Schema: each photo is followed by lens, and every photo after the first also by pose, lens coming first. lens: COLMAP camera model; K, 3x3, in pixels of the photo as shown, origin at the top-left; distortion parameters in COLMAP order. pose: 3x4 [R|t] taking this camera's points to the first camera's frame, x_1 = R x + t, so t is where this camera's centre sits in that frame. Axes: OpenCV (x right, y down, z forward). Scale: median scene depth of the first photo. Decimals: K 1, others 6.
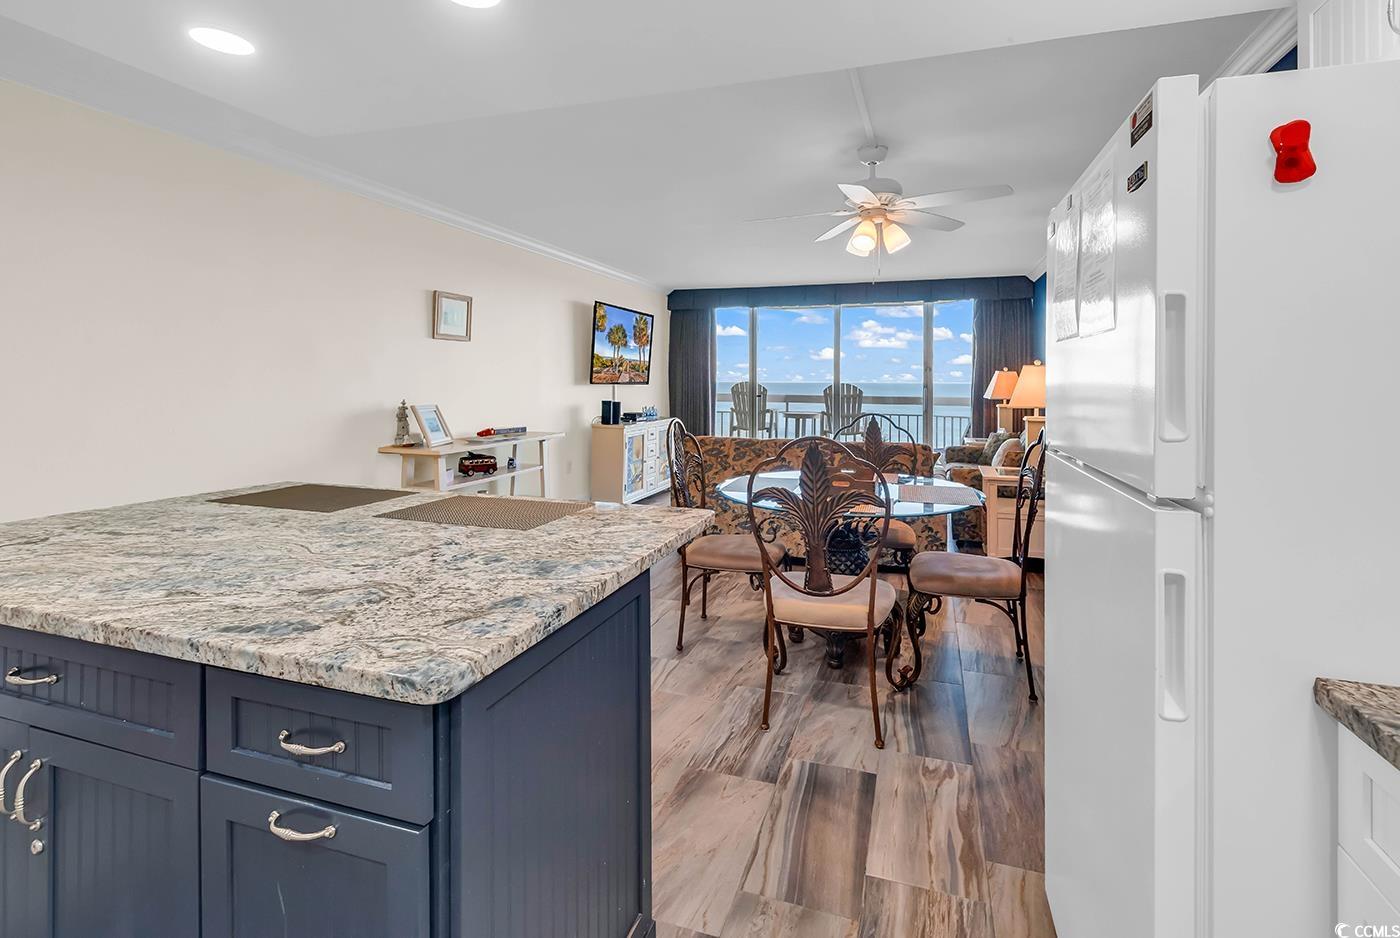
lens RADIAL K [[650.0, 0, 695.0], [0, 650.0, 381.9], [0, 0, 1]] dist [0.000636, -0.000141]
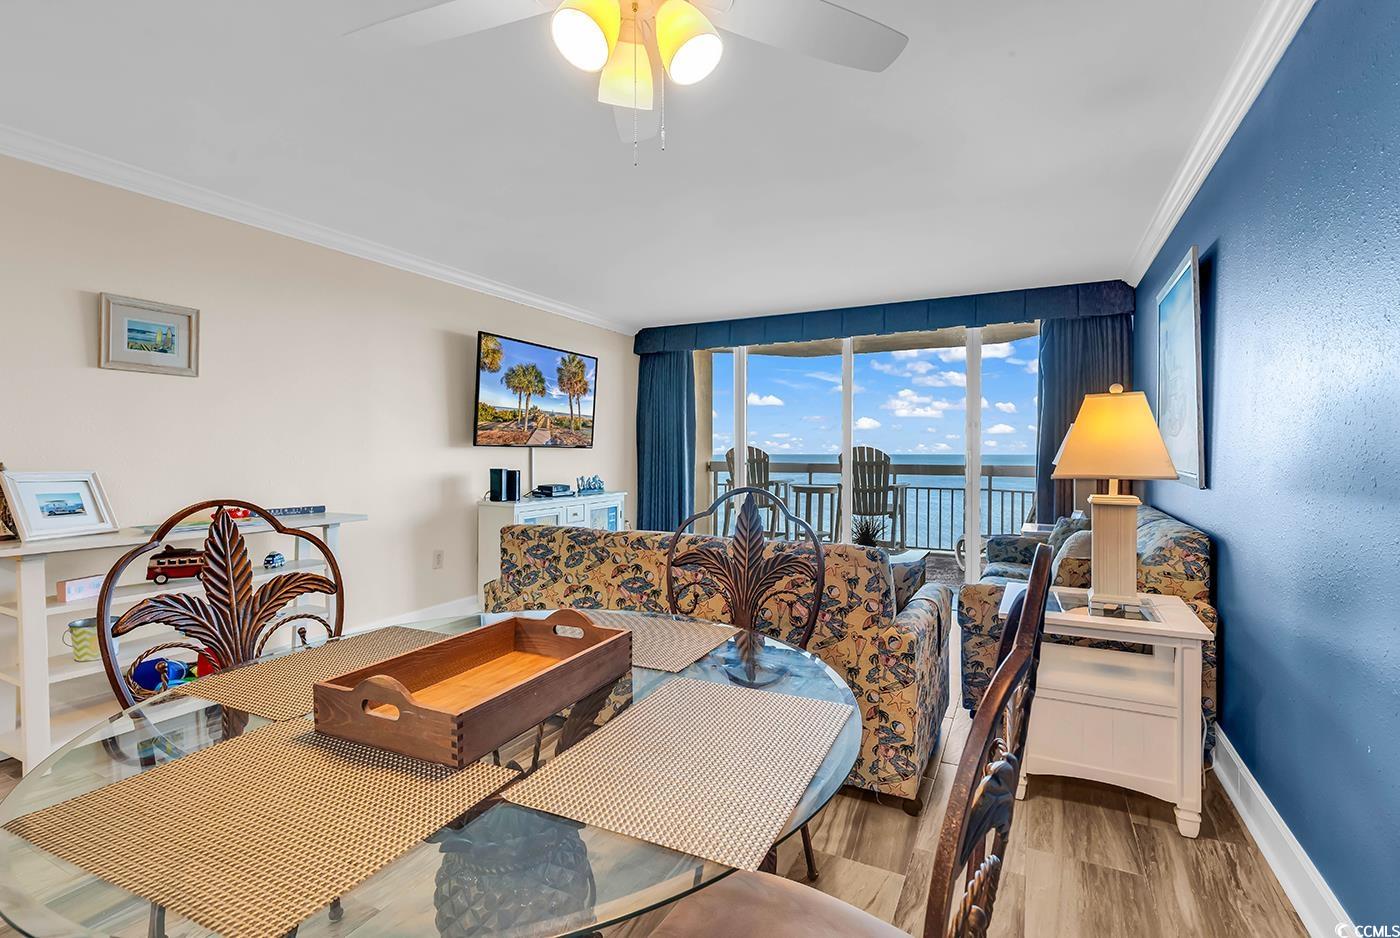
lens RADIAL K [[642.8, 0, 725.4], [0, 642.8, 454.7], [0, 0, 1]] dist [0.000032, 0.000020]
pose [[0.993206, -0.001246, -0.116360, 0.192221], [0.001267, 0.999999, 0.000111, 0.014314], [0.116359, -0.000257, 0.993207, 0.313141]]
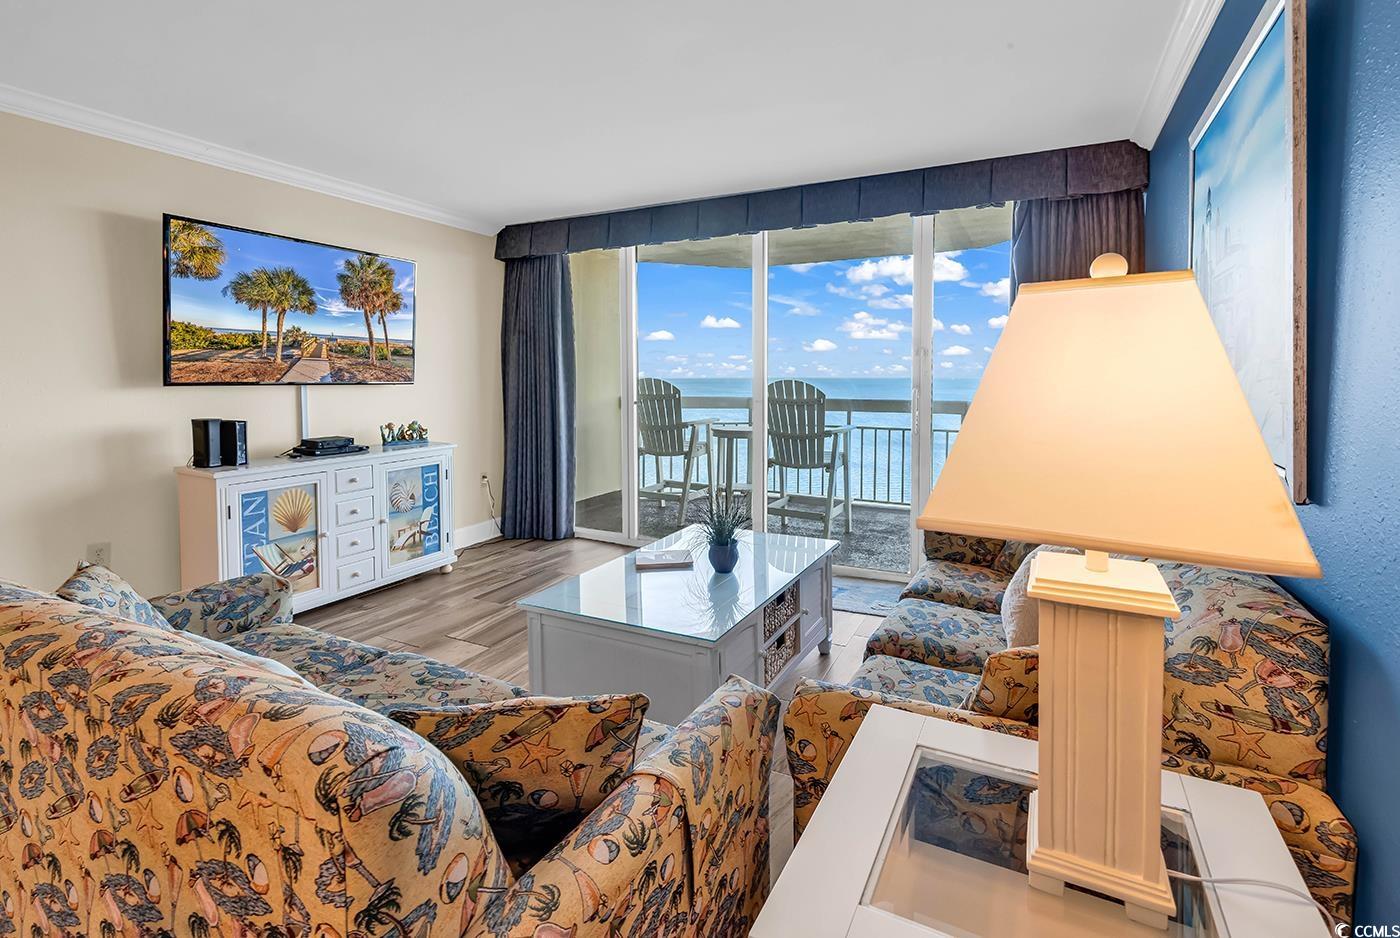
lens RADIAL K [[622.2, 0, 743.7], [0, 622.2, 394.3], [0, 0, 1]] dist [0.001493, 0.000541]
pose [[0.993374, 0.000971, -0.114919, 0.309781], [0.002425, 0.999565, 0.029406, -0.001370], [0.114898, -0.029490, 0.992940, 0.564805]]
